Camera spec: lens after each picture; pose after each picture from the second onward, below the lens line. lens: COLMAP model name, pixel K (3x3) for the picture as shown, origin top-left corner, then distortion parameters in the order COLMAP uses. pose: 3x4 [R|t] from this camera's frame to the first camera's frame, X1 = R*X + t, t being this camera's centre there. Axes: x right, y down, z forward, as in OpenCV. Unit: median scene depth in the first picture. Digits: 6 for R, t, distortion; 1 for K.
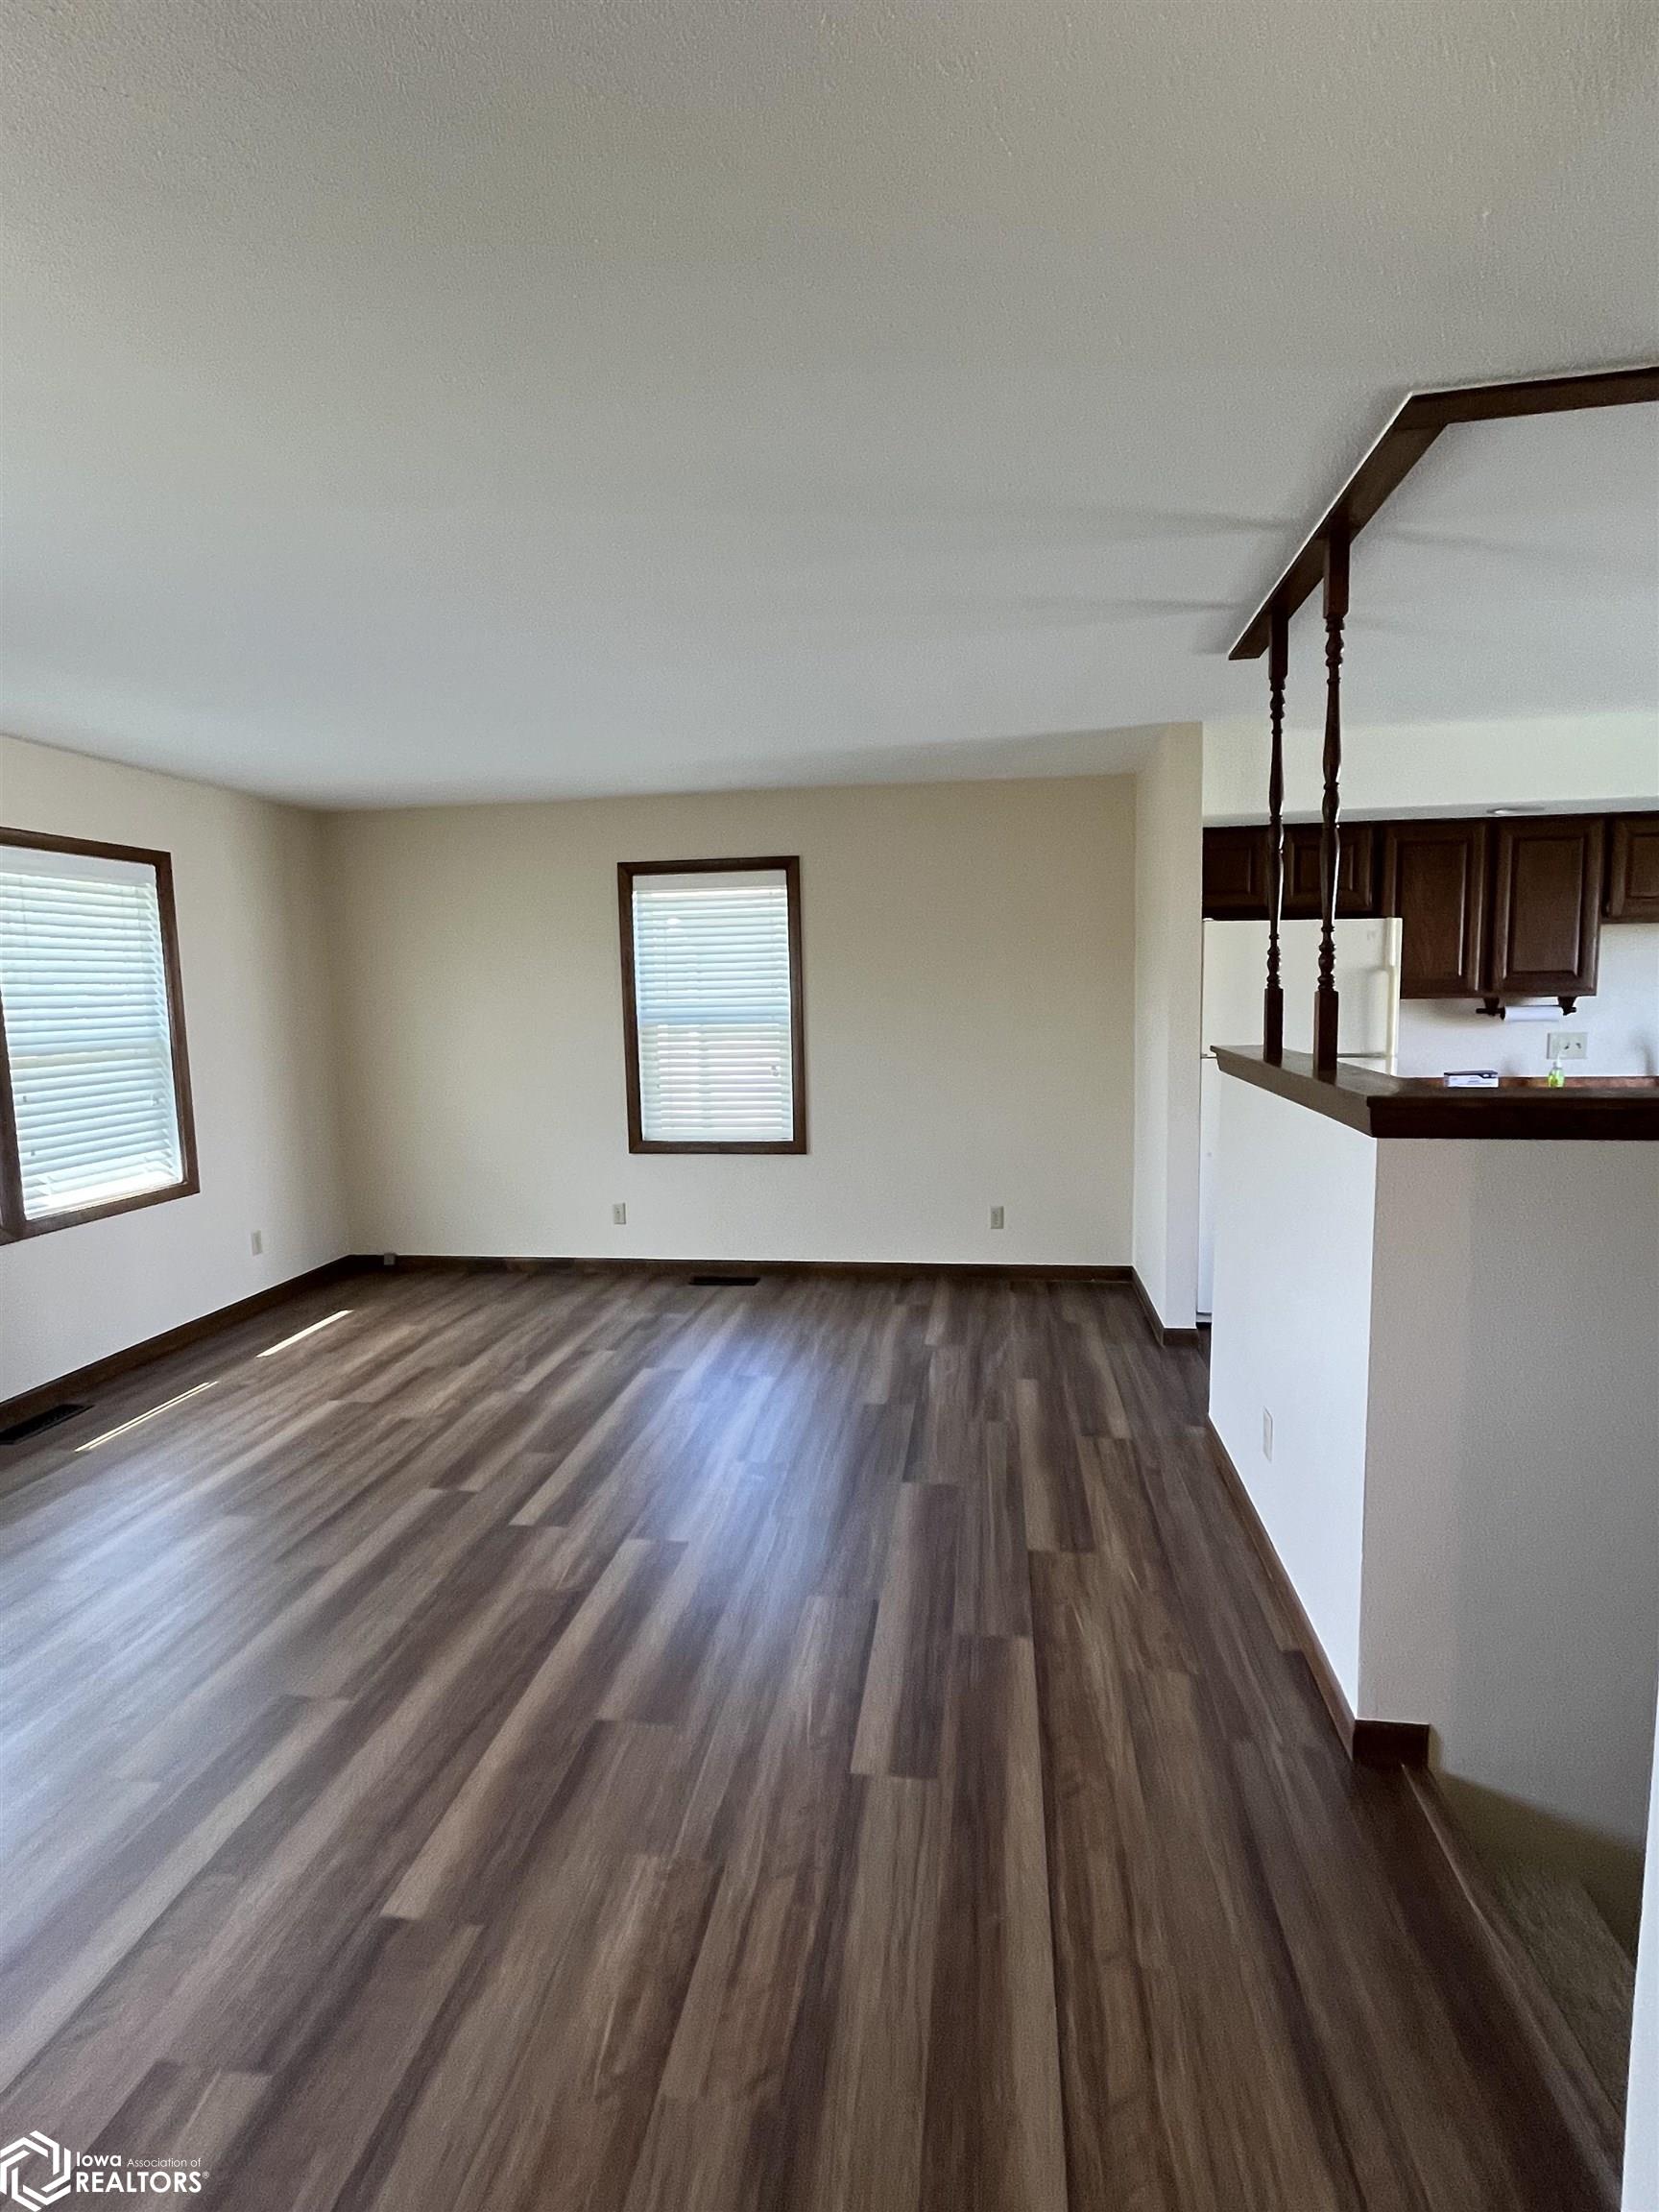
lens RADIAL K [[1091.2, 0, 829.5], [0, 1091.2, 1106.0], [0, 0, 1]] dist [-0.002219, 0.000521]
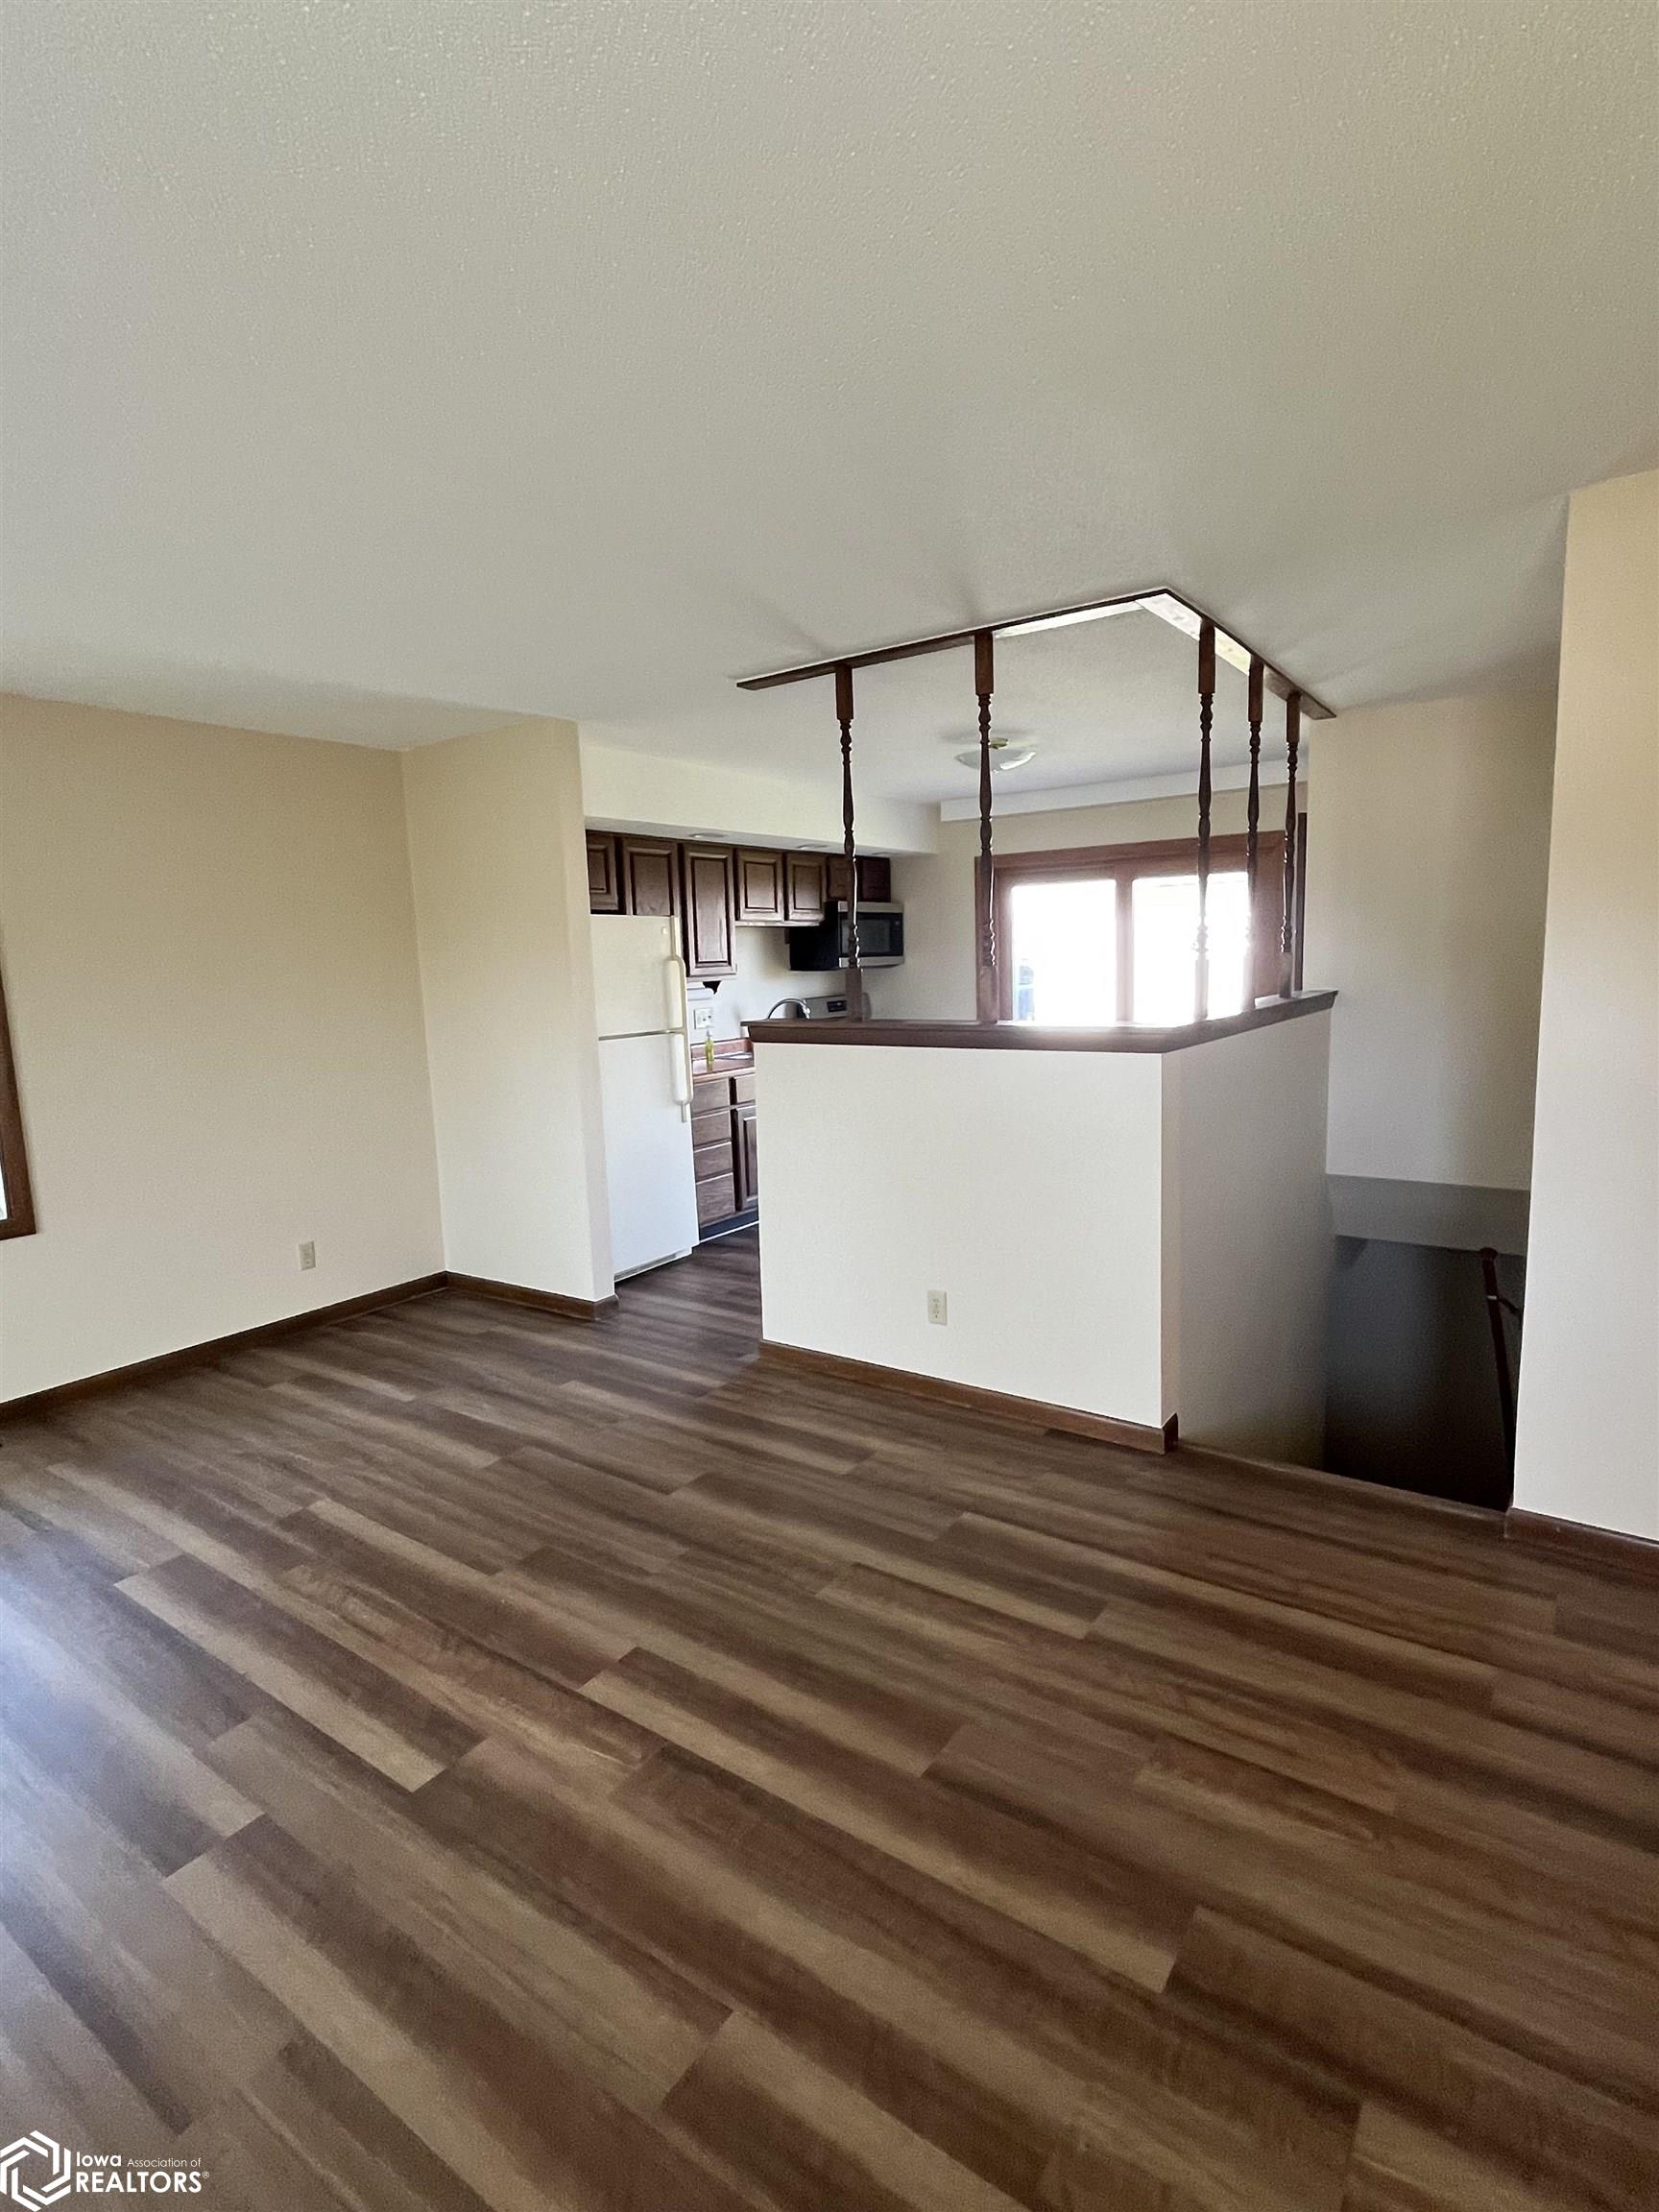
lens RADIAL K [[1091.2, 0, 829.5], [0, 1091.2, 1106.0], [0, 0, 1]] dist [-0.002219, 0.000521]
pose [[0.450359, -0.115893, 0.885294, -0.897078], [0.119469, 0.990445, 0.068883, -0.050167], [-0.884819, 0.074743, 0.459902, 0.562344]]
